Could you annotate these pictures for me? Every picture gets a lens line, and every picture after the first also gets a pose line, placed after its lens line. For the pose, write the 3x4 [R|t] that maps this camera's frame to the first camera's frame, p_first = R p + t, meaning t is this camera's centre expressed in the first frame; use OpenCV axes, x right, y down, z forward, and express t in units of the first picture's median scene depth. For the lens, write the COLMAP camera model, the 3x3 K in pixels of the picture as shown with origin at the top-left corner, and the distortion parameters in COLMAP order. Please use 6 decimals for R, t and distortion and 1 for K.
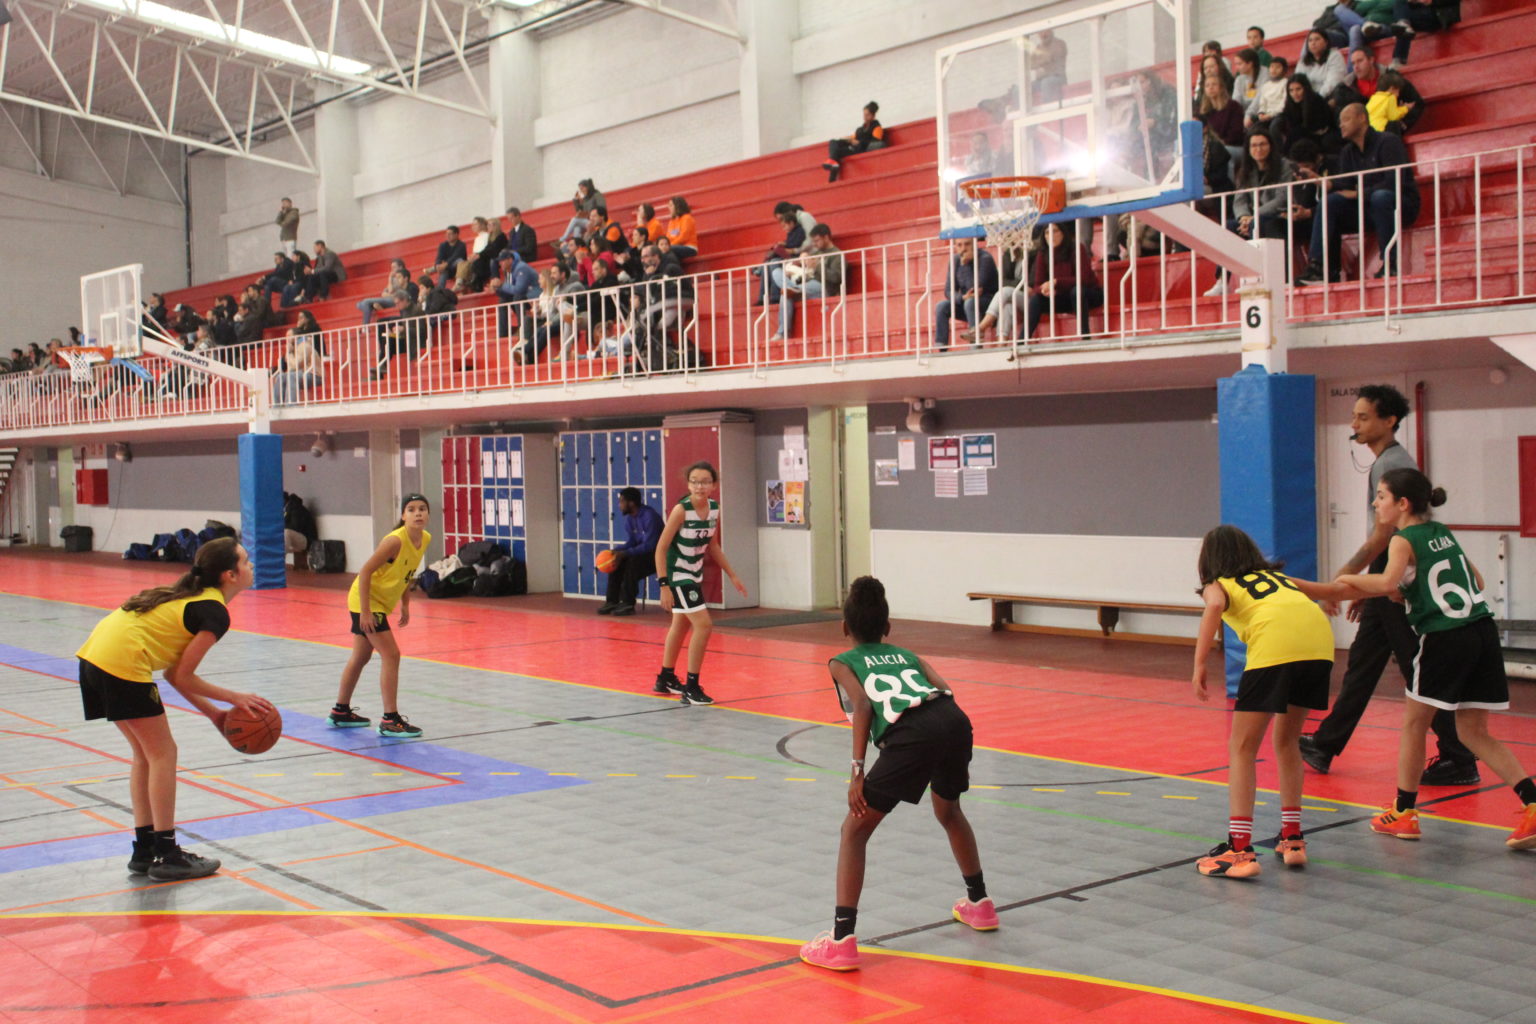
lens RADIAL K [[1839.5, 0, 768.7], [0, 1839.5, 484.8], [0, 0, 1]] dist [0.015096, 0.075173]
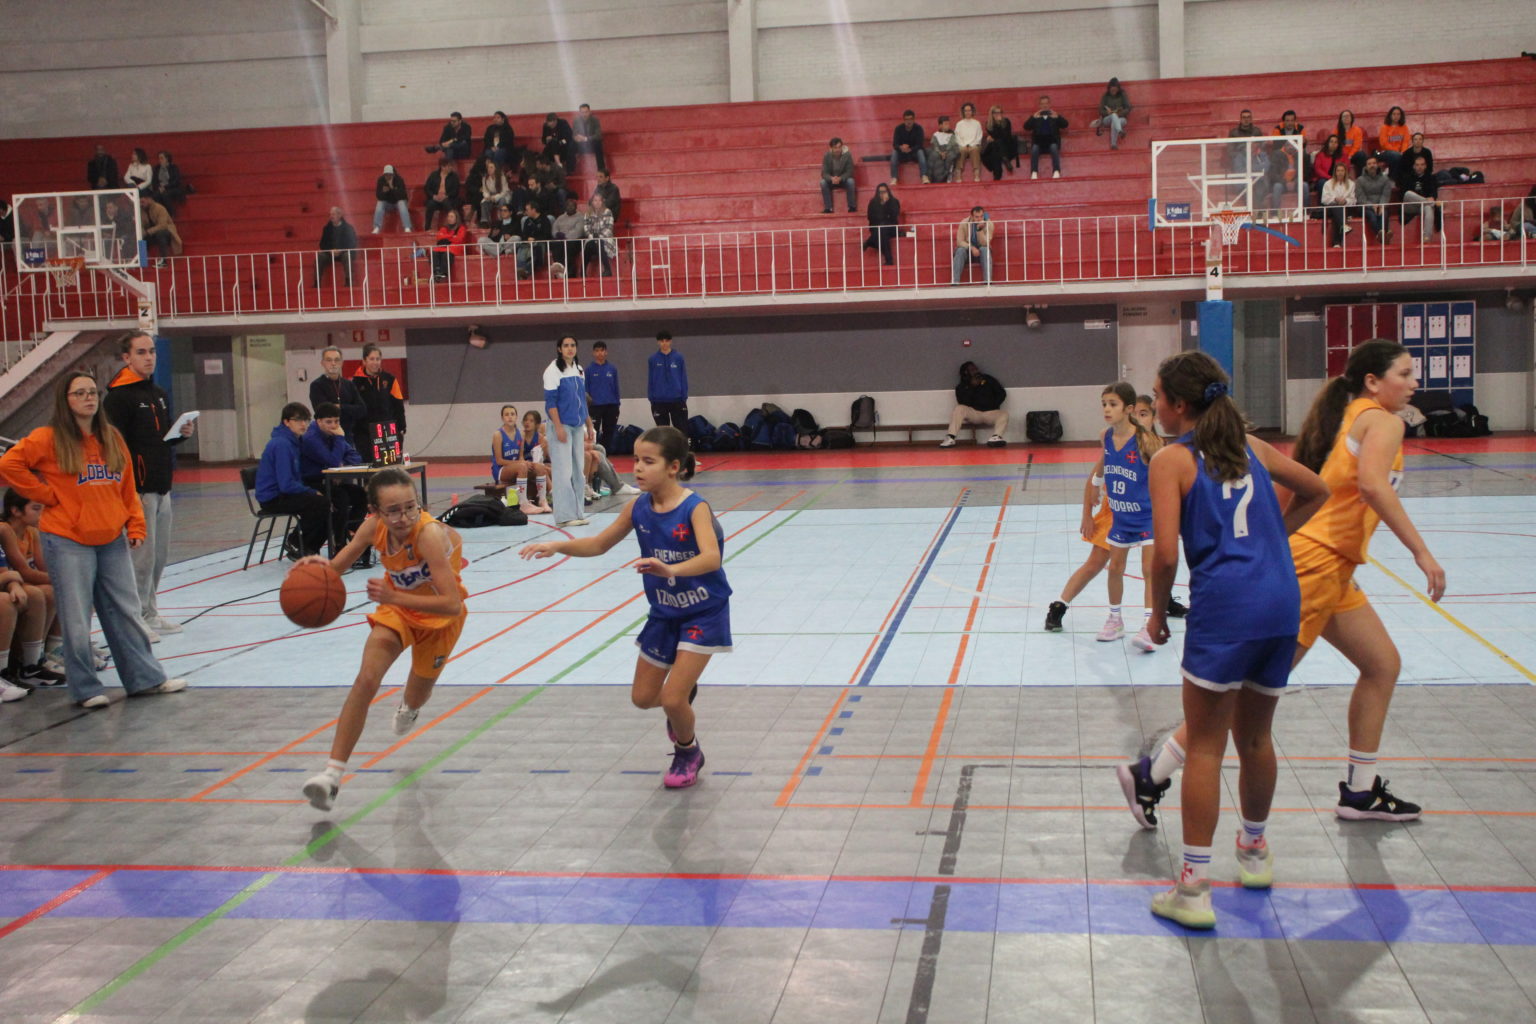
lens RADIAL K [[1839.5, 0, 768.7], [0, 1839.5, 484.8], [0, 0, 1]] dist [0.015096, 0.075173]
pose [[0.727414, -0.050606, 0.684330, -0.822674], [0.027608, 0.998628, 0.044501, 0.016562], [-0.685643, -0.013478, 0.727813, 0.270603]]
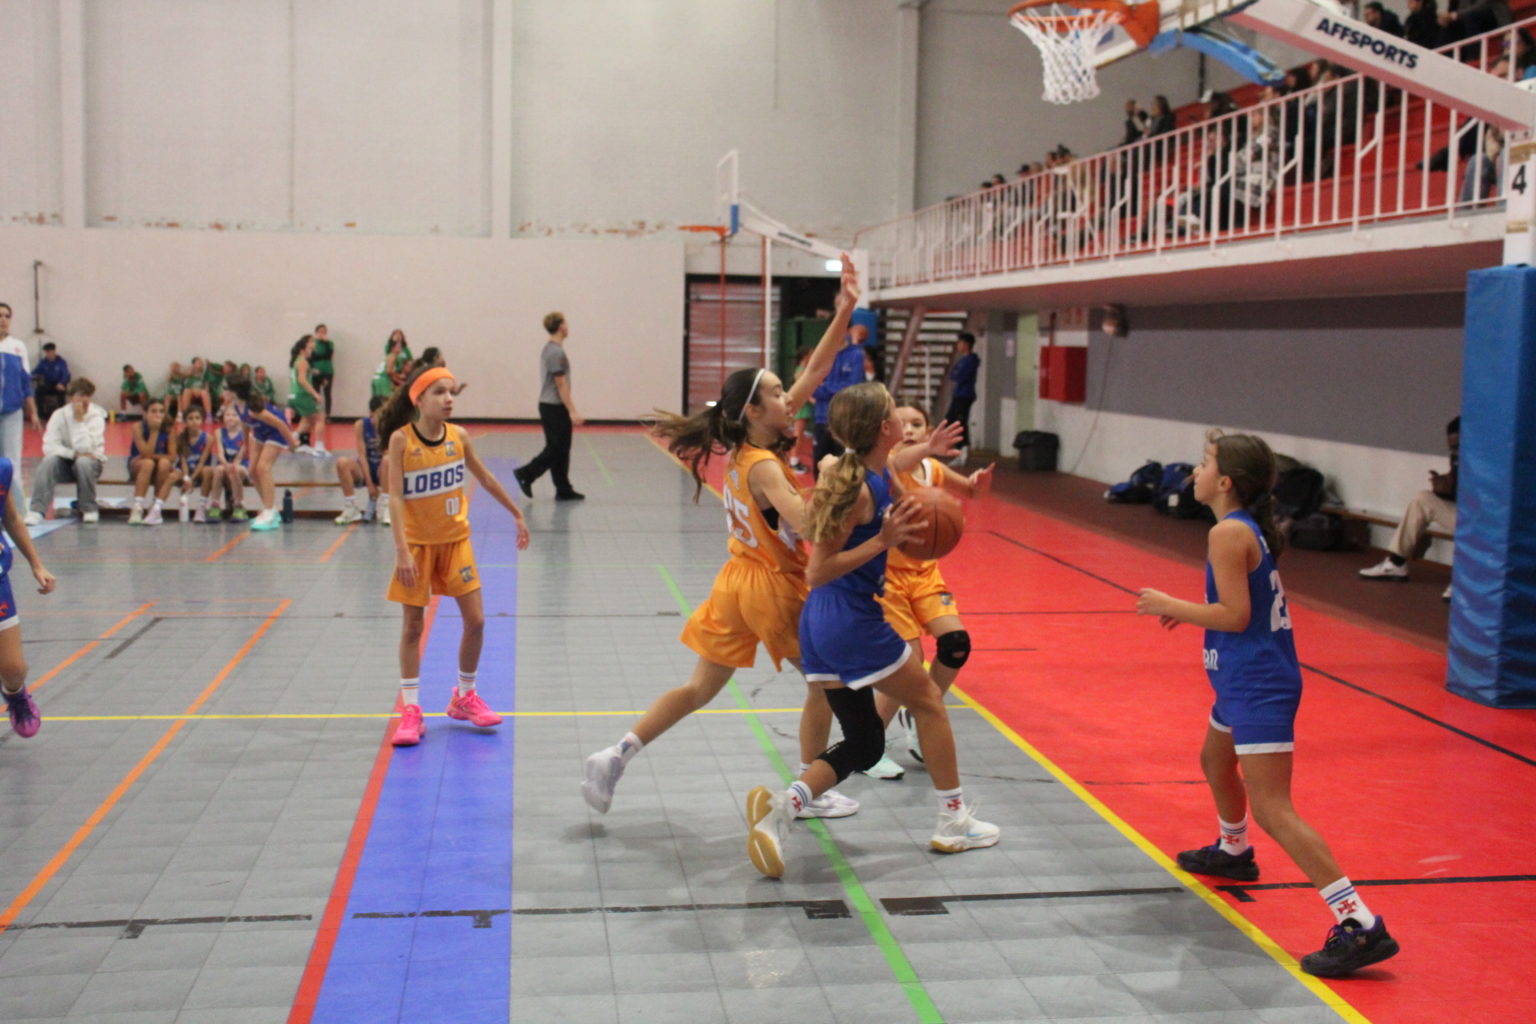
lens RADIAL K [[1669.1, 0, 760.4], [0, 1669.1, 467.7], [0, 0, 1]] dist [-0.002472, -0.010935]
pose [[0.864326, 0.077374, -0.496945, -0.166986], [-0.046737, 0.996176, 0.073815, -0.004252], [0.500756, -0.040574, 0.864637, 0.445125]]
